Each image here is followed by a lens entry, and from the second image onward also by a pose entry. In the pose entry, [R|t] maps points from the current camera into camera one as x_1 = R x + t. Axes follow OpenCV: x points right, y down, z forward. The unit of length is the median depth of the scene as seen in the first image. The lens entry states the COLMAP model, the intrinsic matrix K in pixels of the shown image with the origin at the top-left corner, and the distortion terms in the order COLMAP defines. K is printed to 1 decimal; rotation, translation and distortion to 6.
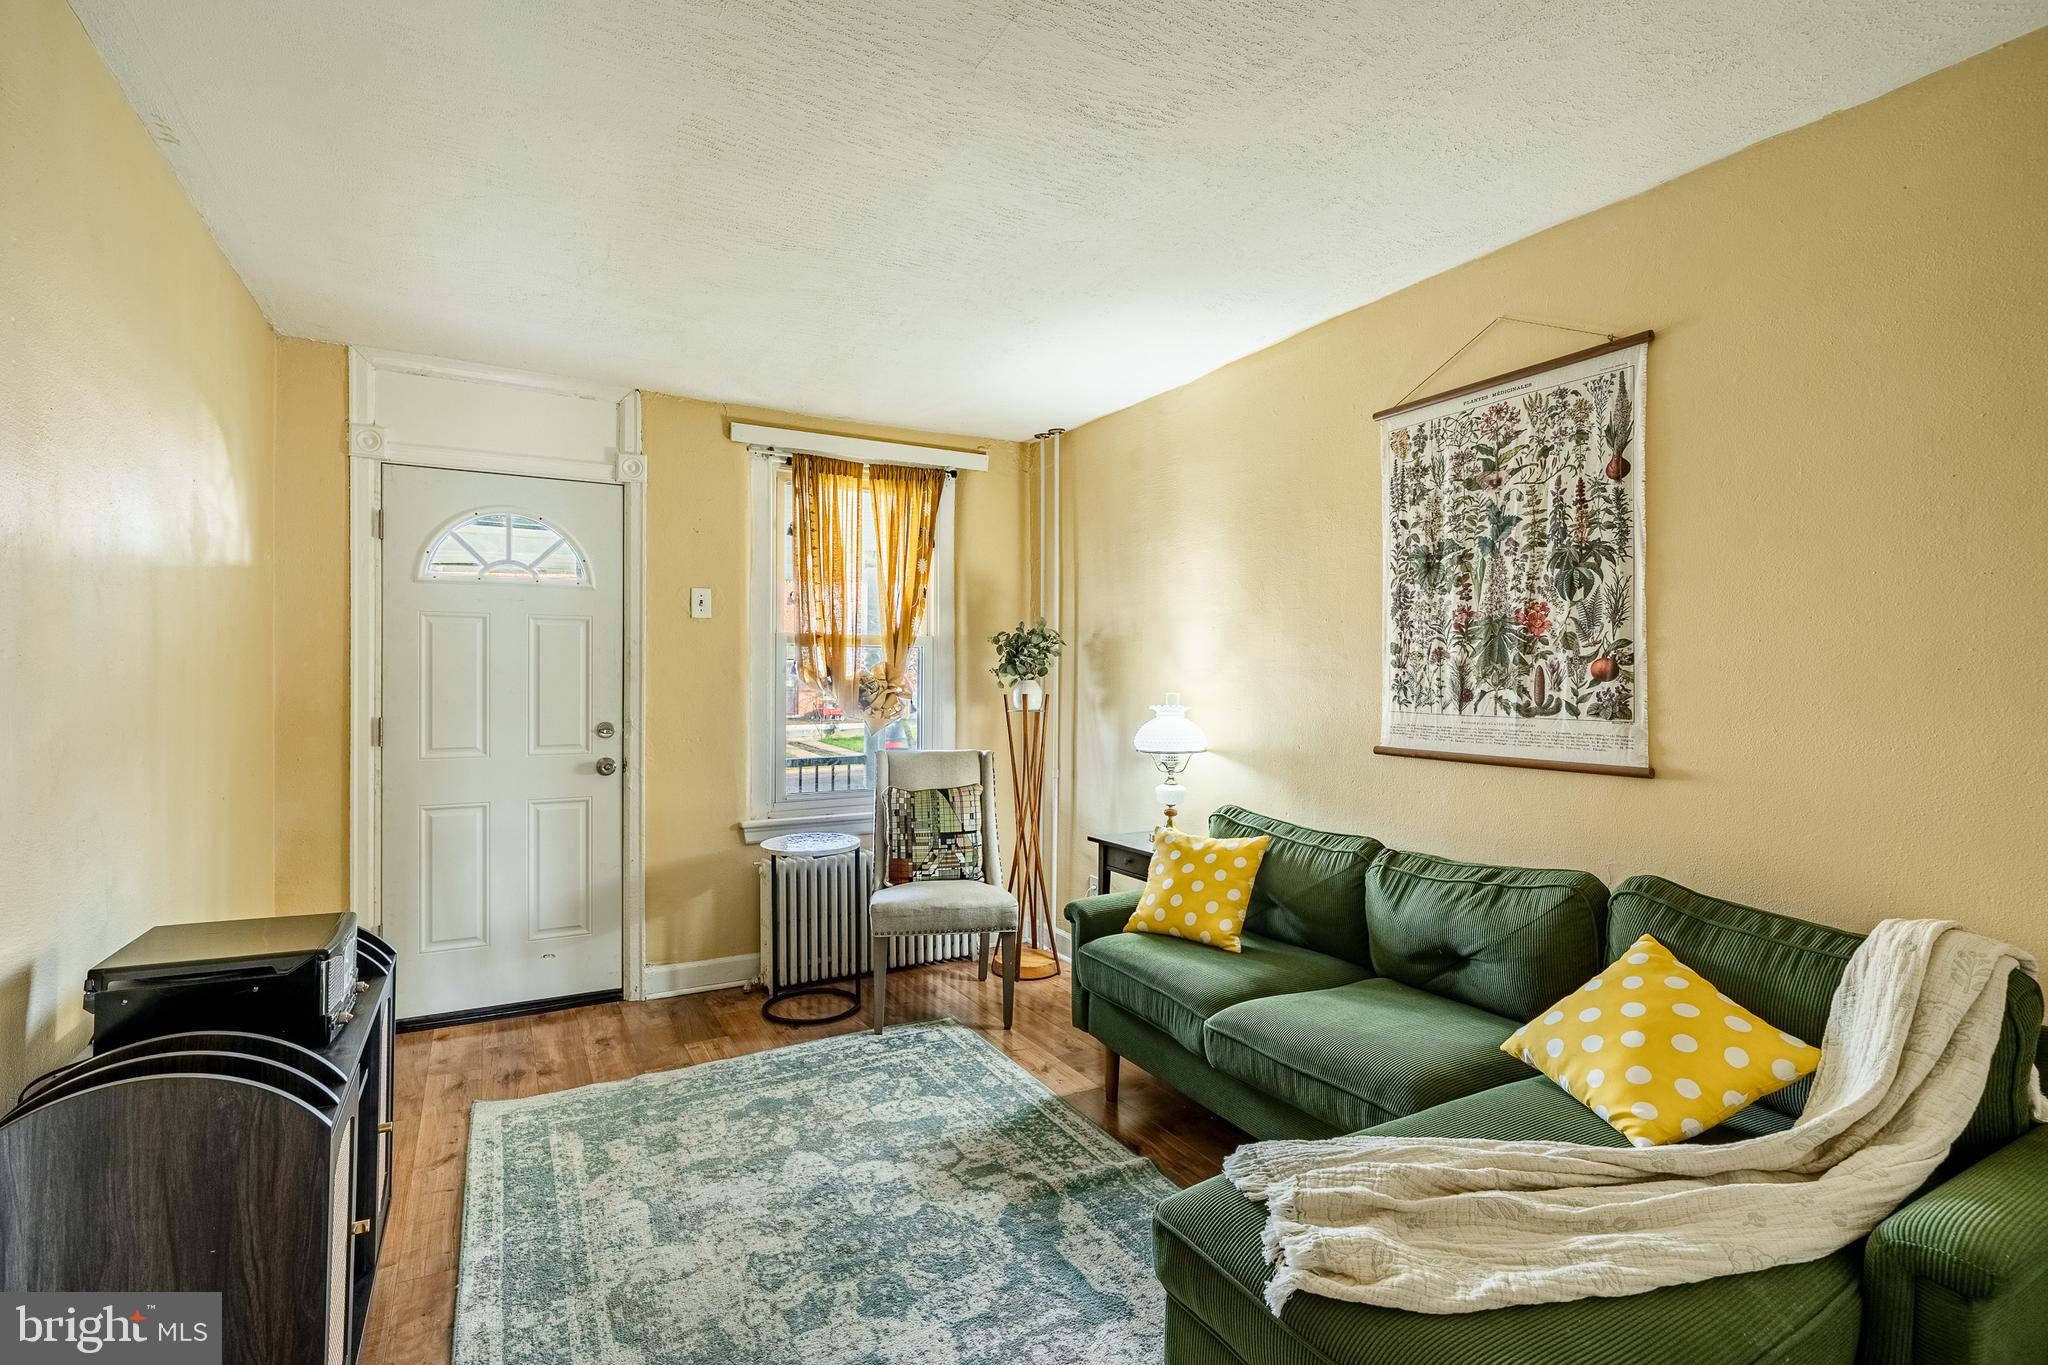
lens RADIAL K [[928.3, 0, 1026.2], [0, 928.3, 686.3], [0, 0, 1]] dist [-0.001636, -0.000126]
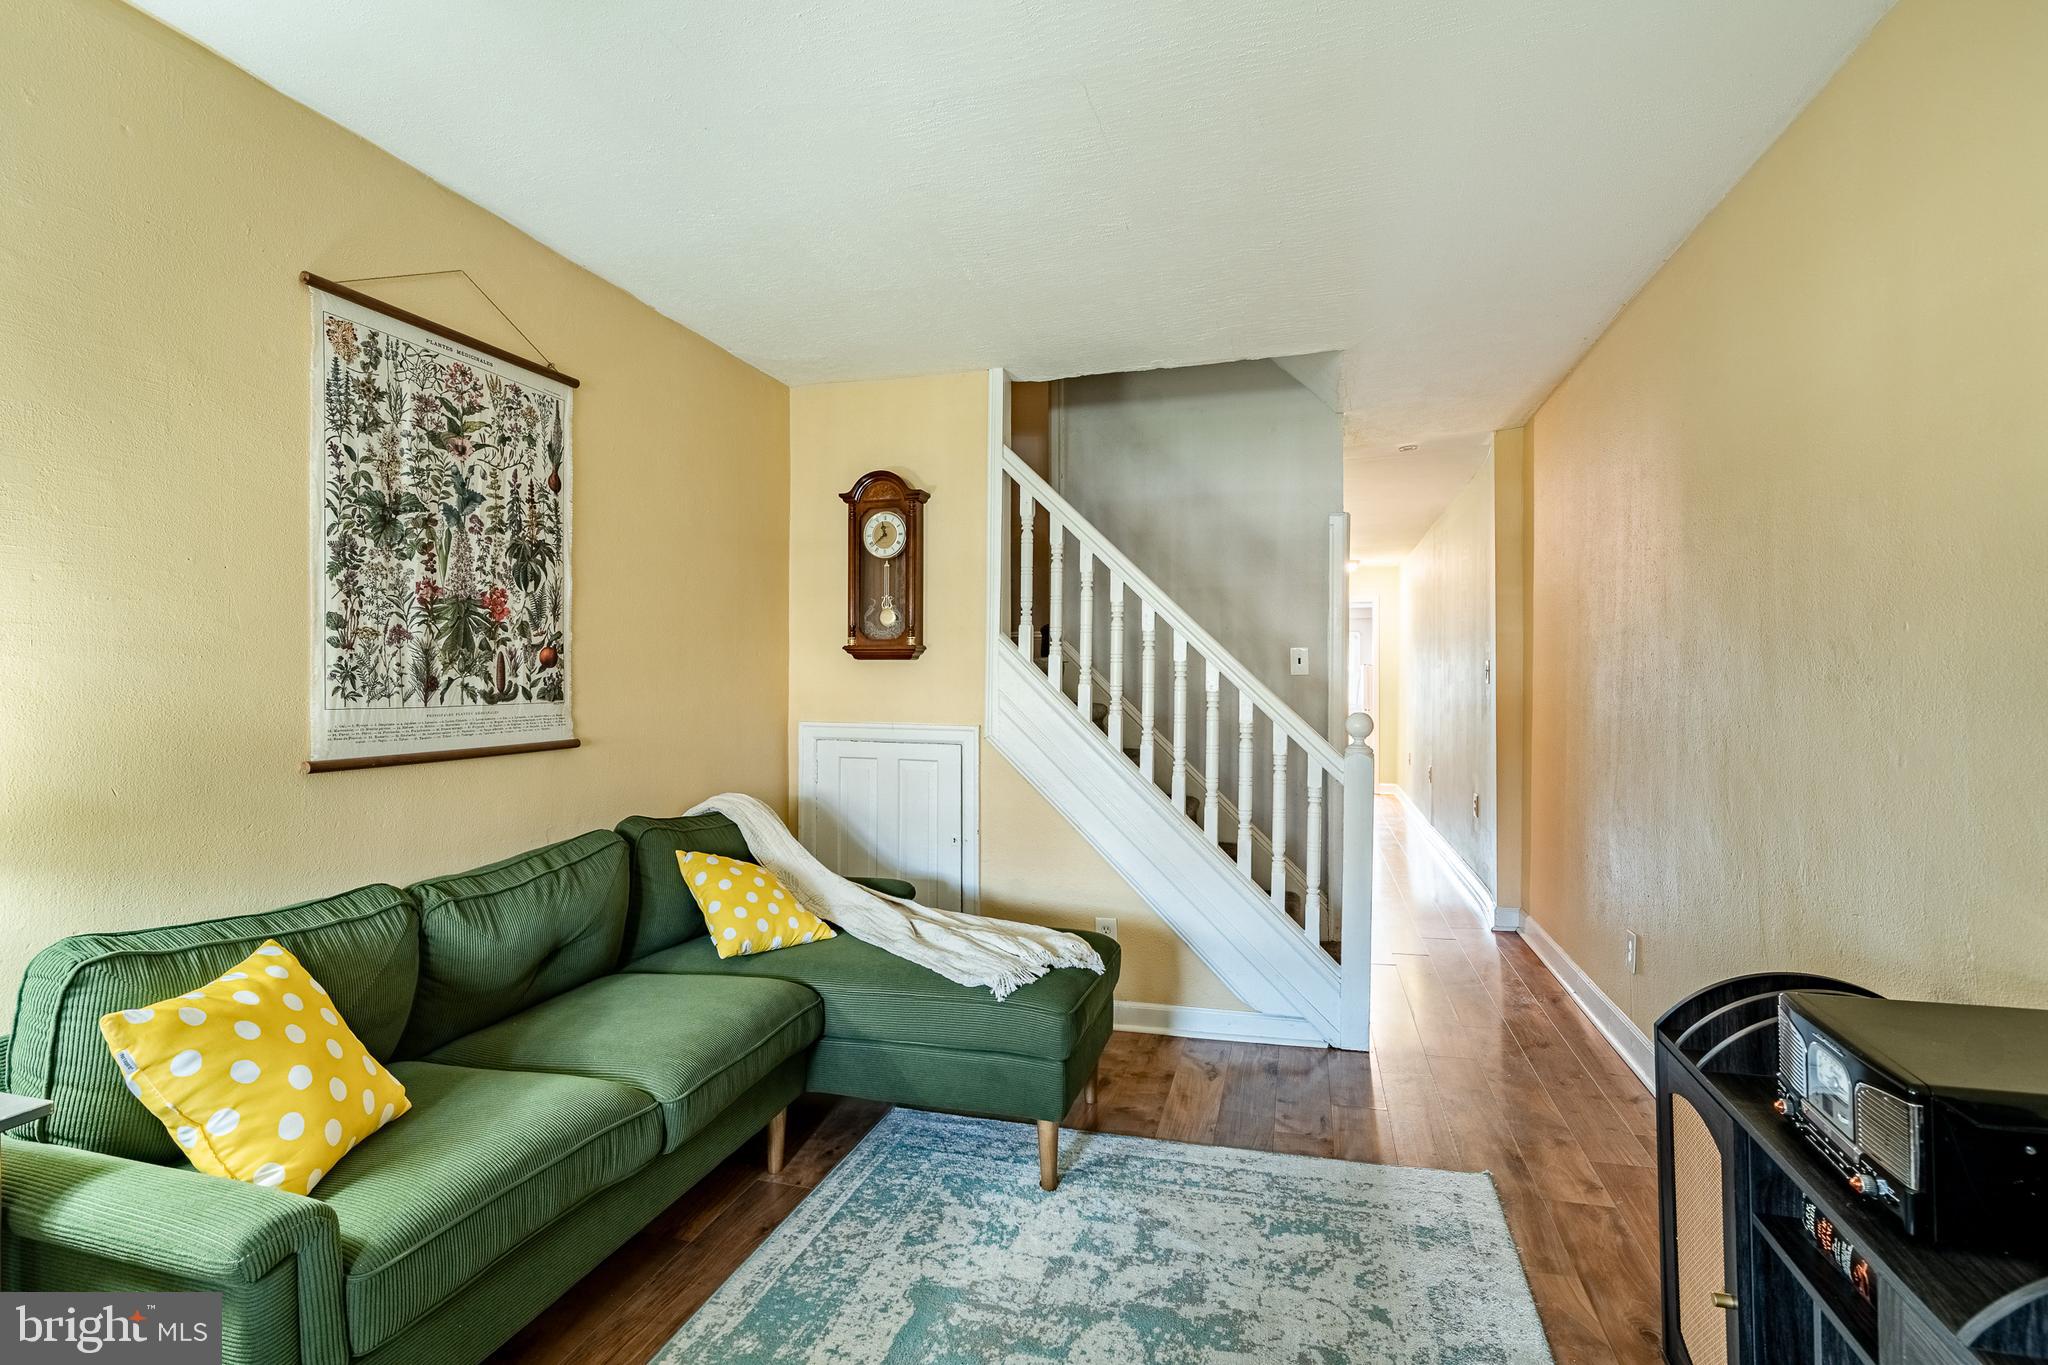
lens RADIAL K [[928.3, 0, 1025.7], [0, 928.3, 670.1], [0, 0, 1]] dist [-0.001636, -0.000126]
pose [[-0.681604, -0.002632, 0.731716, -0.540435], [0.000840, 0.999990, 0.004380, -0.006266], [-0.731721, 0.003601, -0.681595, 1.215558]]
